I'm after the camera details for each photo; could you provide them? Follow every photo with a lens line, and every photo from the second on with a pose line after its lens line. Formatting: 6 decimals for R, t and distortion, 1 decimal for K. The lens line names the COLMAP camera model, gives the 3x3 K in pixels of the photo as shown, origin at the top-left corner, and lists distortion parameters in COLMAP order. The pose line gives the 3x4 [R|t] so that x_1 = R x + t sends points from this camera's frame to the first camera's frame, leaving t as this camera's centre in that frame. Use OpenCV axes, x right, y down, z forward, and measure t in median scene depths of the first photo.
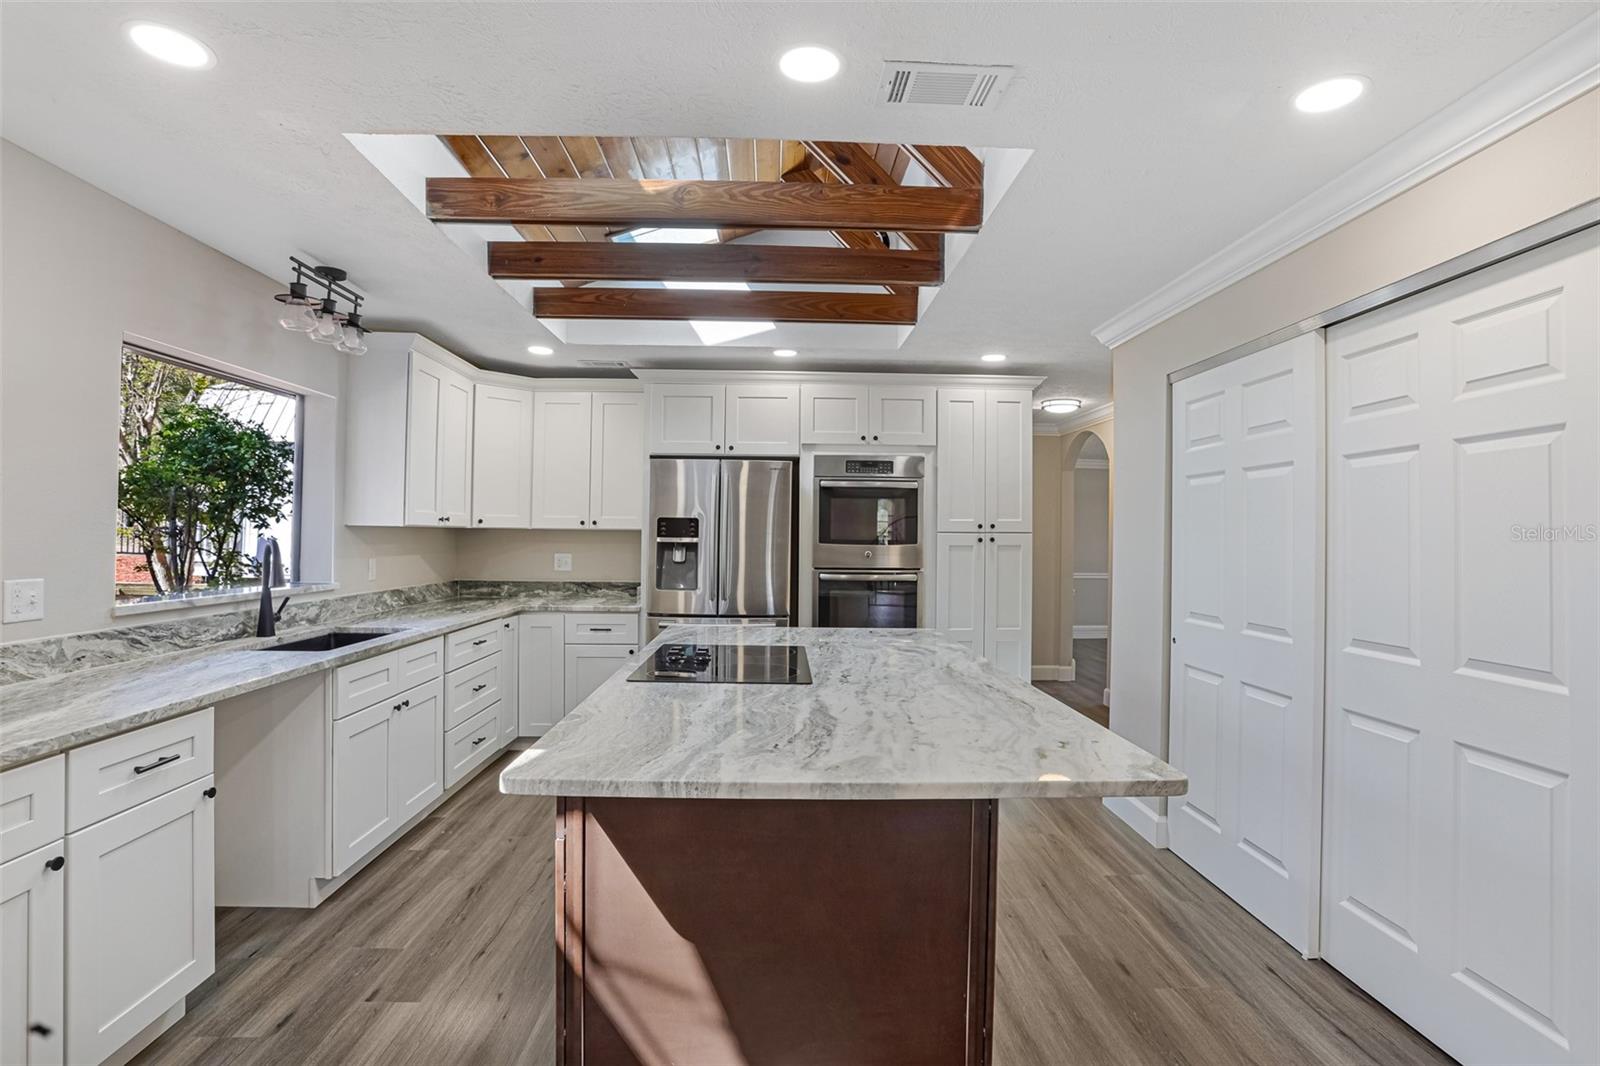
lens RADIAL K [[788.1, 0, 800.0], [0, 788.1, 533.0], [0, 0, 1]] dist [-0.000957, 0.000176]
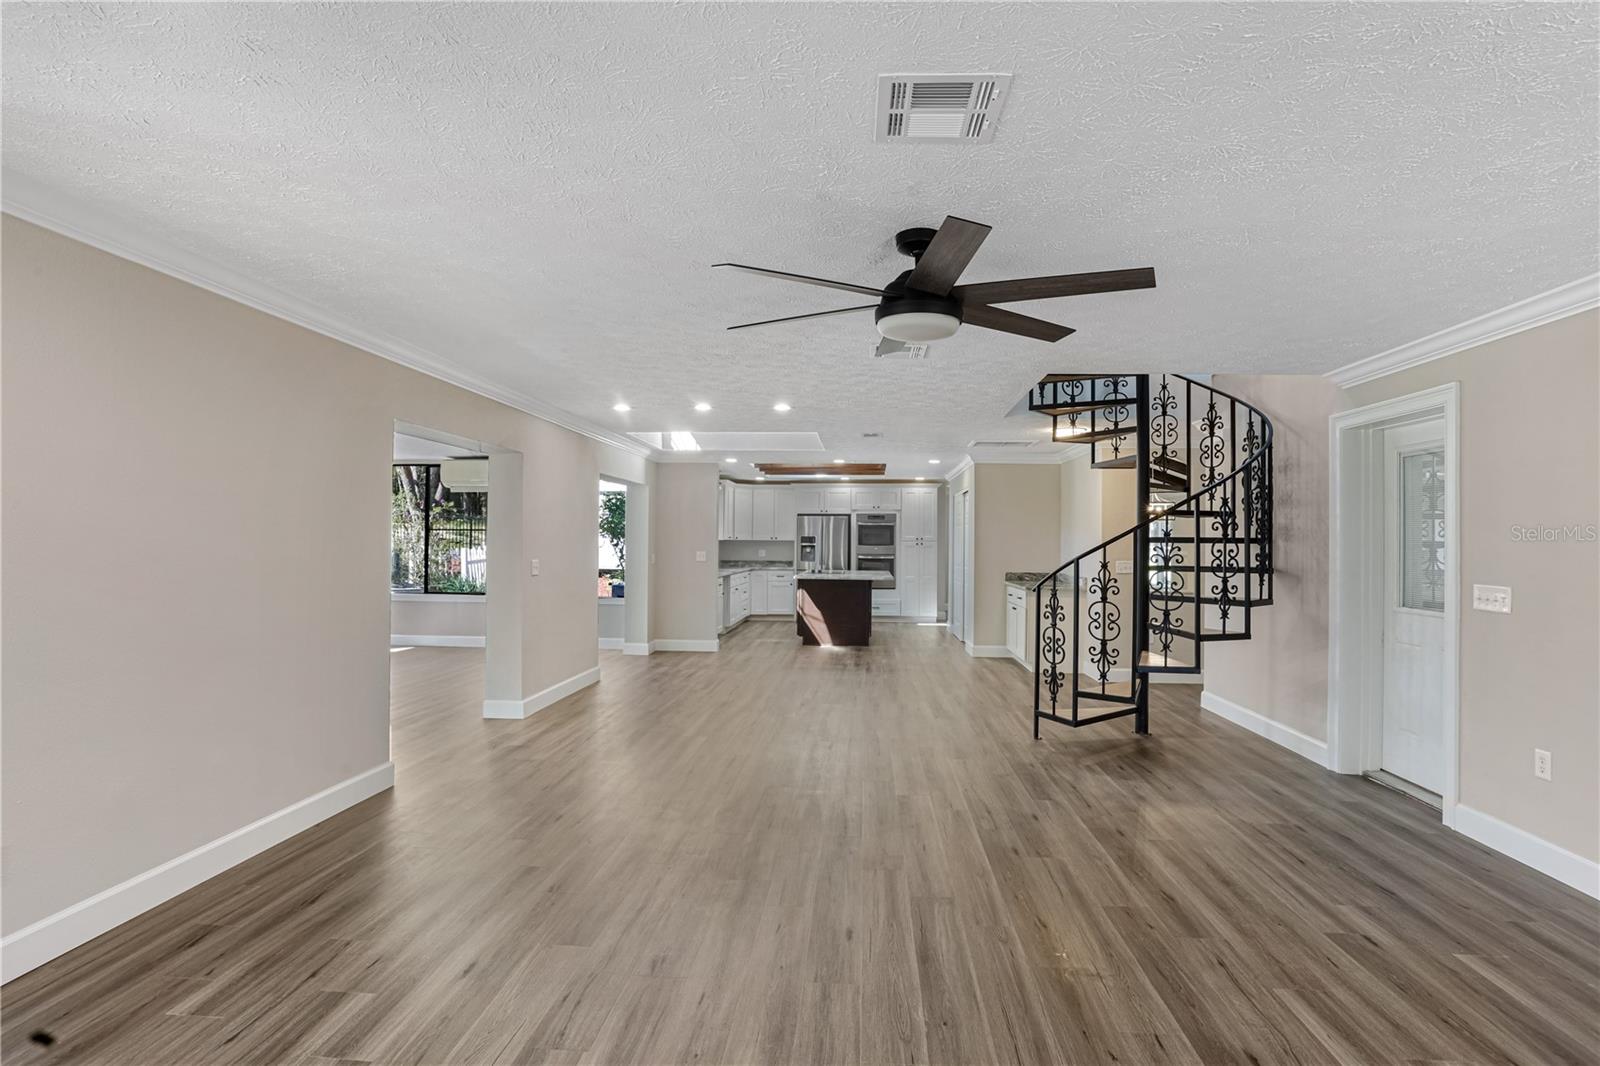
lens RADIAL K [[788.1, 0, 800.0], [0, 788.1, 533.0], [0, 0, 1]] dist [-0.000957, 0.000176]
pose [[0.986638, -0.006747, -0.162790, 0.270983], [0.005705, 0.999960, -0.006863, -0.012064], [0.162830, 0.005843, 0.986637, -1.748829]]
